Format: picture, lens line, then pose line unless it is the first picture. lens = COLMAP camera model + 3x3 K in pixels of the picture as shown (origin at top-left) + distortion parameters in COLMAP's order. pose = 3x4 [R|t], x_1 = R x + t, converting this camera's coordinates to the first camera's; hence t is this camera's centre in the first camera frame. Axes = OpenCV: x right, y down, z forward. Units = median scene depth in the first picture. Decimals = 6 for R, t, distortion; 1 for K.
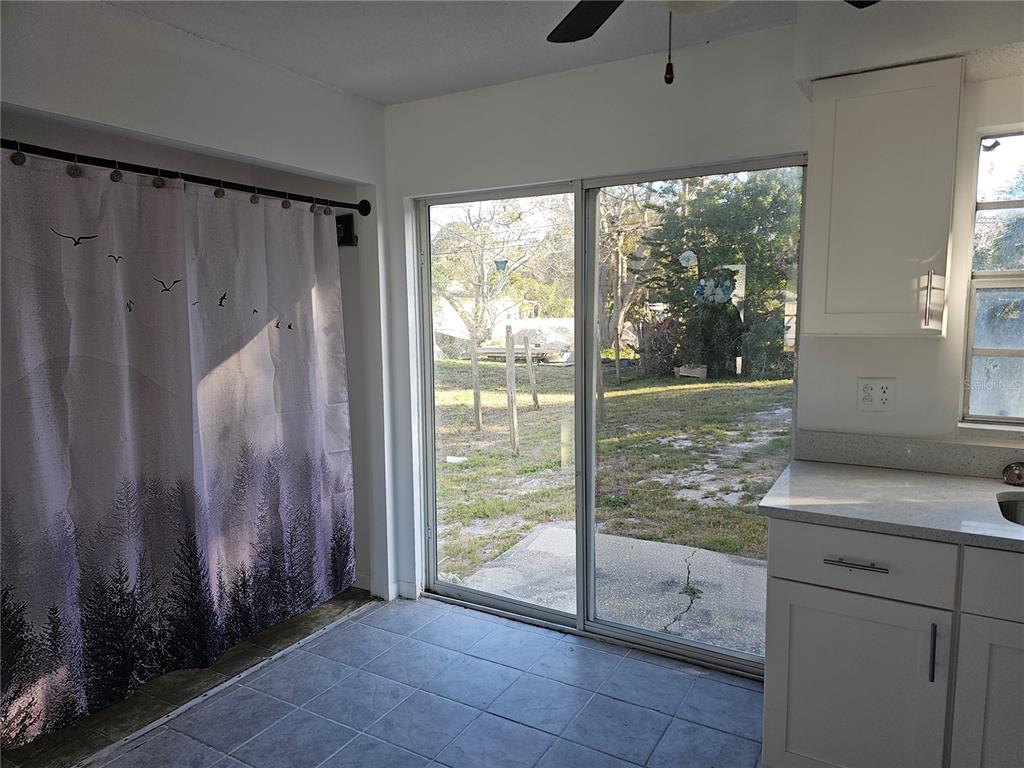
lens RADIAL K [[680.7, 0, 521.8], [0, 680.7, 382.5], [0, 0, 1]] dist [0.078735, -0.076837]
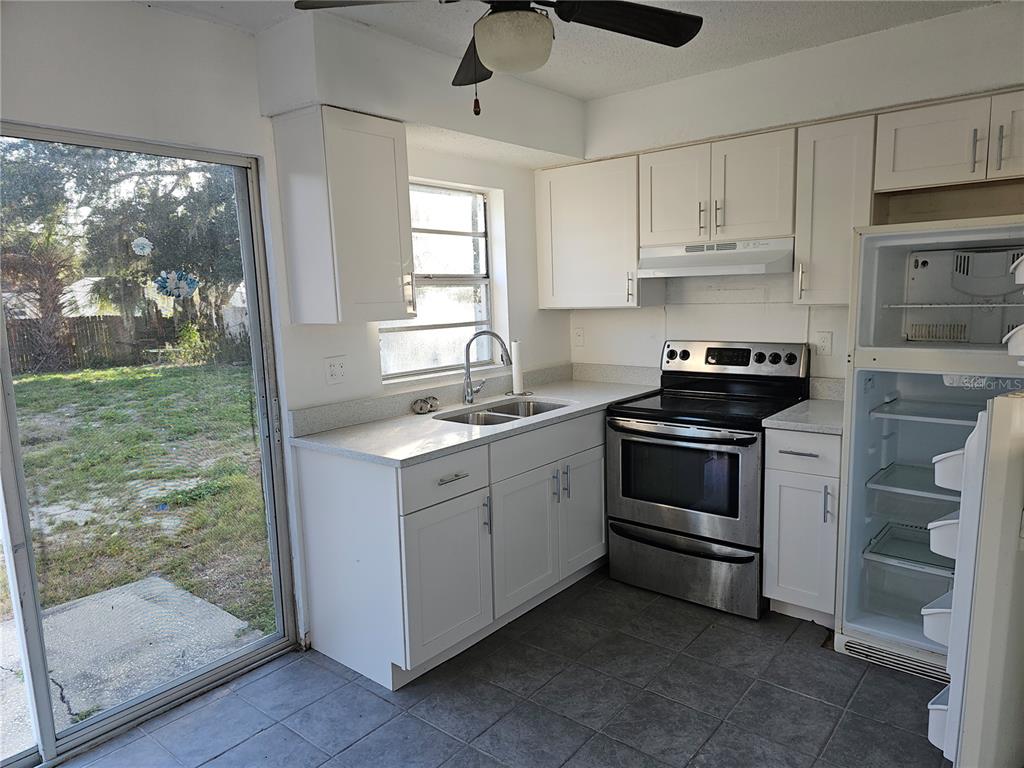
lens RADIAL K [[680.7, 0, 521.8], [0, 680.7, 382.5], [0, 0, 1]] dist [0.078735, -0.076837]
pose [[0.154076, -0.126366, 0.979945, -0.594997], [0.134901, 0.985191, 0.105832, -0.041761], [-0.978807, 0.115889, 0.168841, 0.428318]]
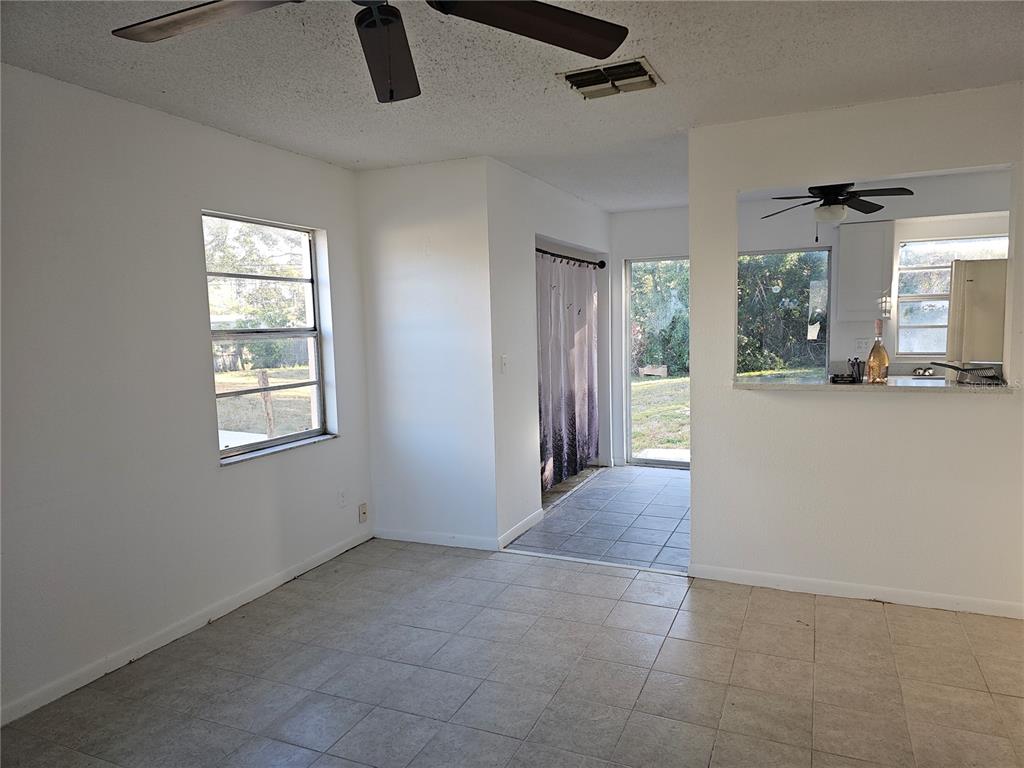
lens RADIAL K [[680.7, 0, 521.8], [0, 680.7, 382.5], [0, 0, 1]] dist [0.078735, -0.076837]
pose [[0.993472, -0.026072, 0.111056, -0.820856], [0.028181, 0.999450, -0.017468, 0.135530], [-0.110539, 0.020483, 0.993661, -1.105385]]
